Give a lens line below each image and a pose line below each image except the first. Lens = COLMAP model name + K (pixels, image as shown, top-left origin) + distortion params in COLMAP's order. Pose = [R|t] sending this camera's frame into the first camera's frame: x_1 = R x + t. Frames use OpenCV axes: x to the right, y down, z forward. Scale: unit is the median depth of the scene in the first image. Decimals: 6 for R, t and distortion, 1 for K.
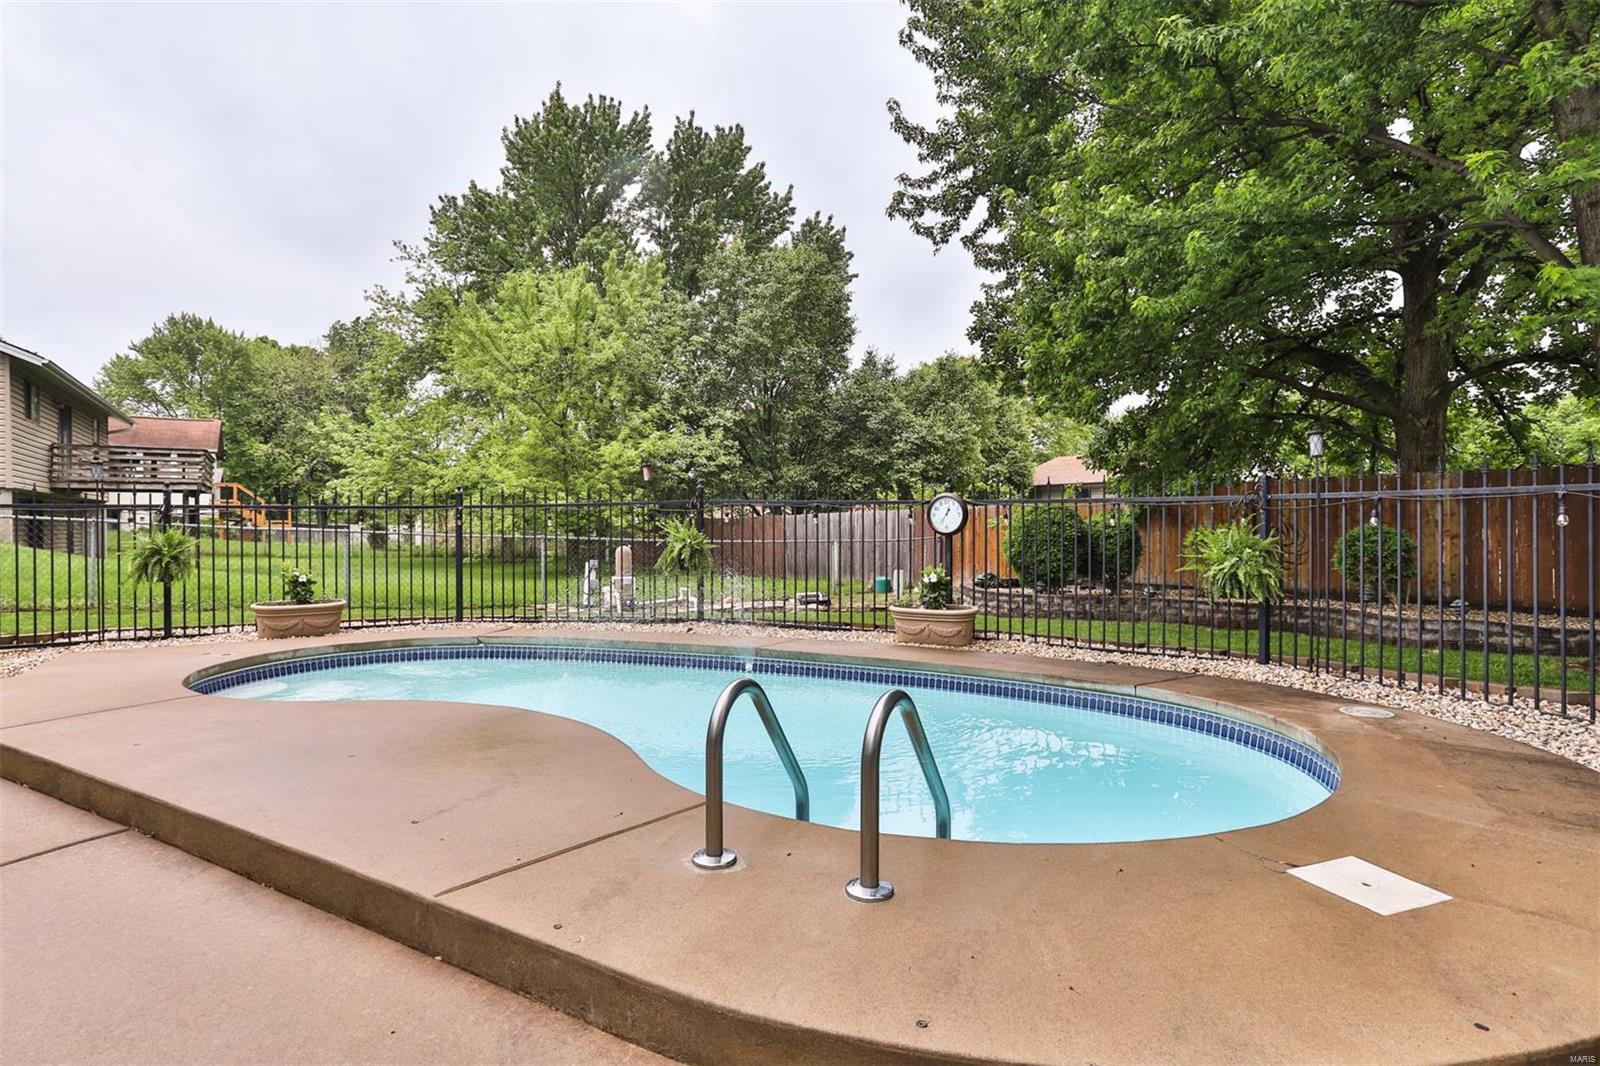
lens RADIAL K [[793.3, 0, 800.0], [0, 793.3, 533.0], [0, 0, 1]] dist [-0.041347, 0.000218]
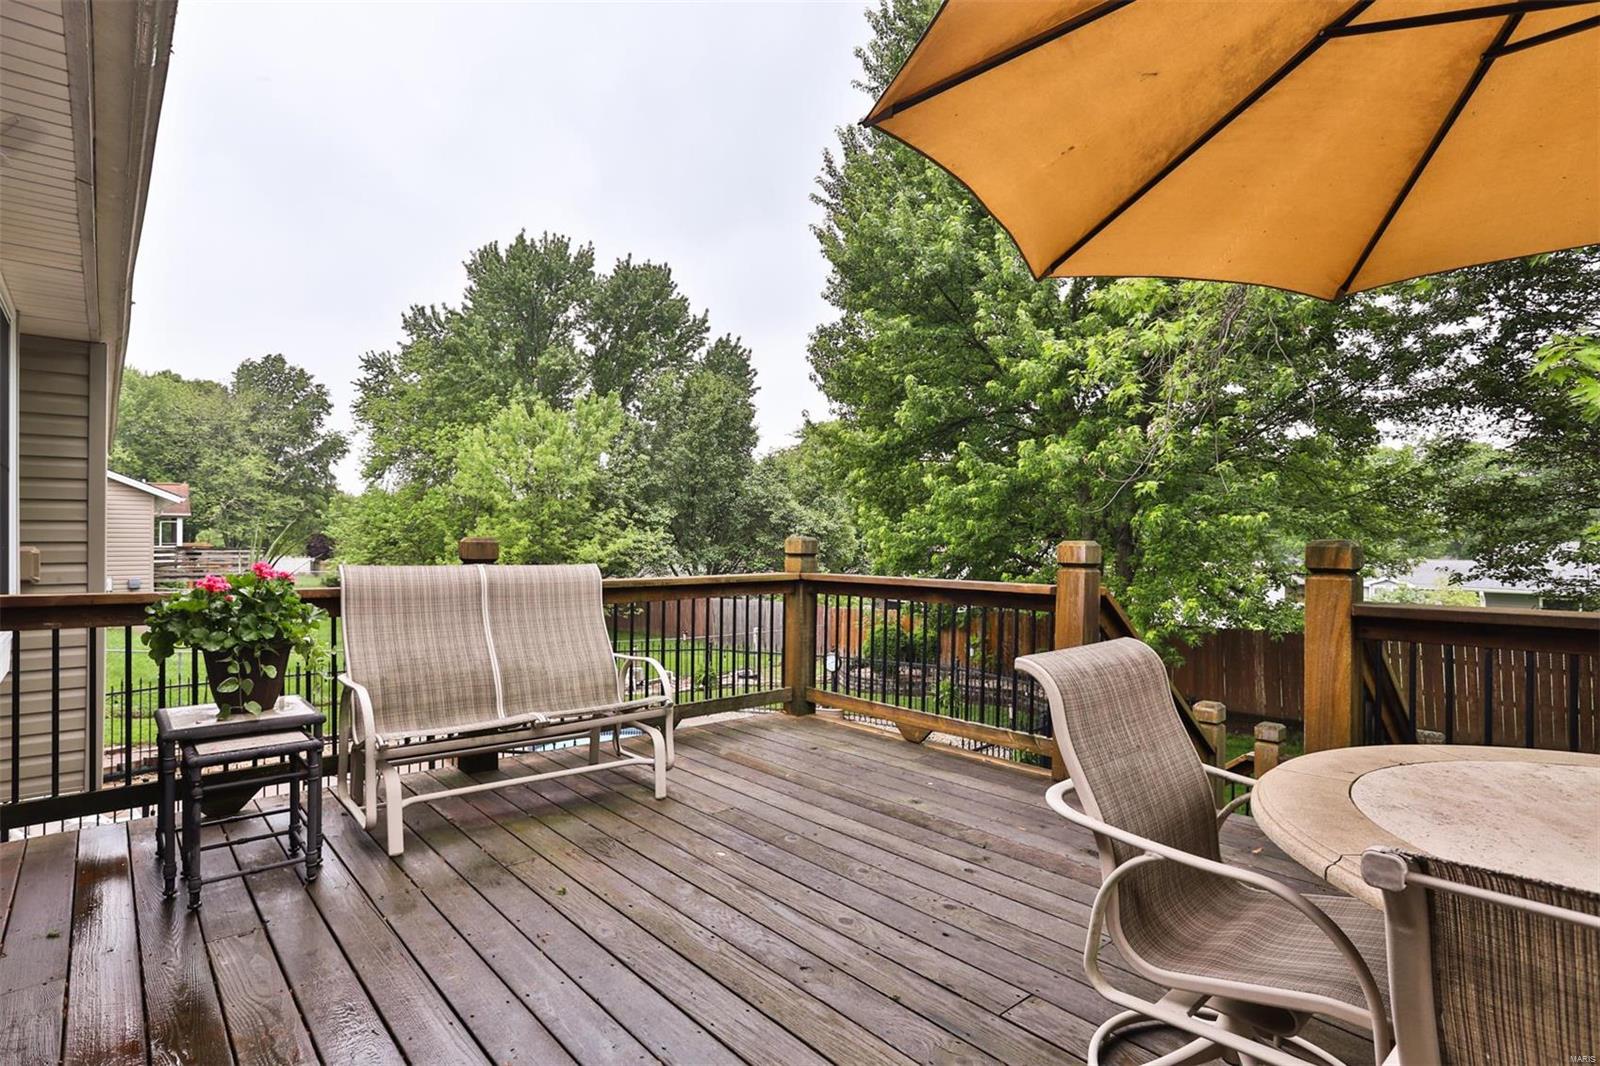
lens RADIAL K [[793.3, 0, 800.0], [0, 793.3, 533.0], [0, 0, 1]] dist [-0.041347, 0.000218]
pose [[0.988442, 0.009850, 0.151280, -0.054577], [-0.008049, 0.999889, -0.012509, -0.080290], [-0.151387, 0.011147, 0.988412, -0.263131]]
